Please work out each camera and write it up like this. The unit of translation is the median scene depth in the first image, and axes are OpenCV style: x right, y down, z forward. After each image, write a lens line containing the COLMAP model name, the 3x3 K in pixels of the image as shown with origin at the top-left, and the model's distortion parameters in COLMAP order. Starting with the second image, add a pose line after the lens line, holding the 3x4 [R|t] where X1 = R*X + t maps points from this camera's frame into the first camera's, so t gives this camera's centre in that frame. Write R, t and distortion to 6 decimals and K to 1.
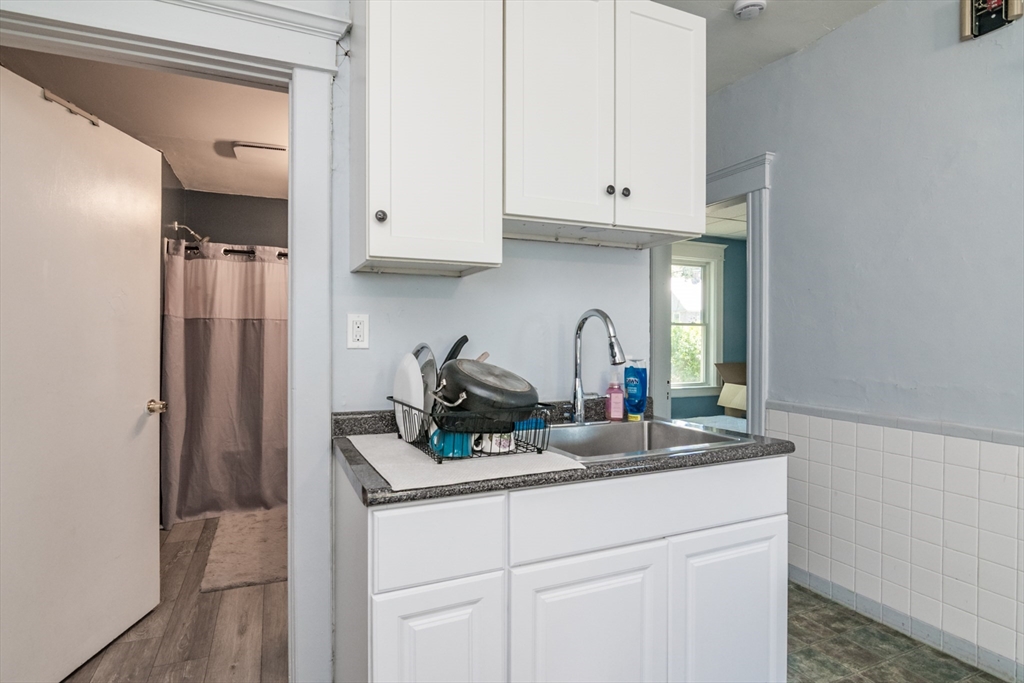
lens RADIAL K [[515.5, 0, 511.3], [0, 515.5, 339.8], [0, 0, 1]] dist [-0.021585, -0.000052]
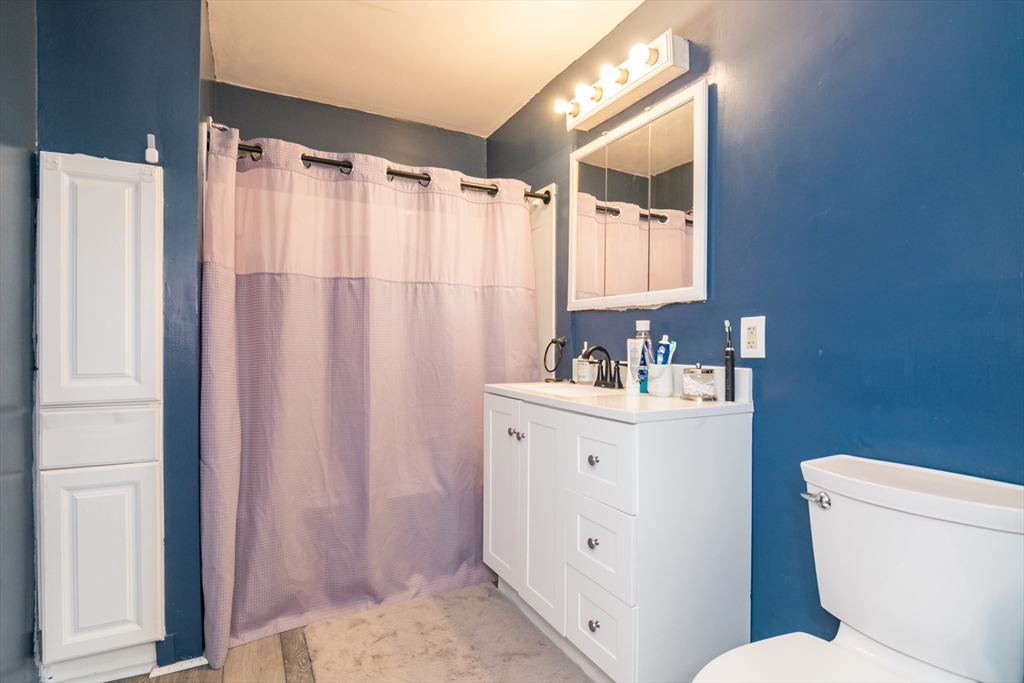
lens RADIAL K [[515.5, 0, 510.5], [0, 515.5, 342.8], [0, 0, 1]] dist [-0.021585, -0.000052]
pose [[0.999043, -0.005991, 0.043326, -0.356817], [0.006195, 0.999970, -0.004577, 0.038305], [-0.043298, 0.004841, 0.999050, 0.418914]]
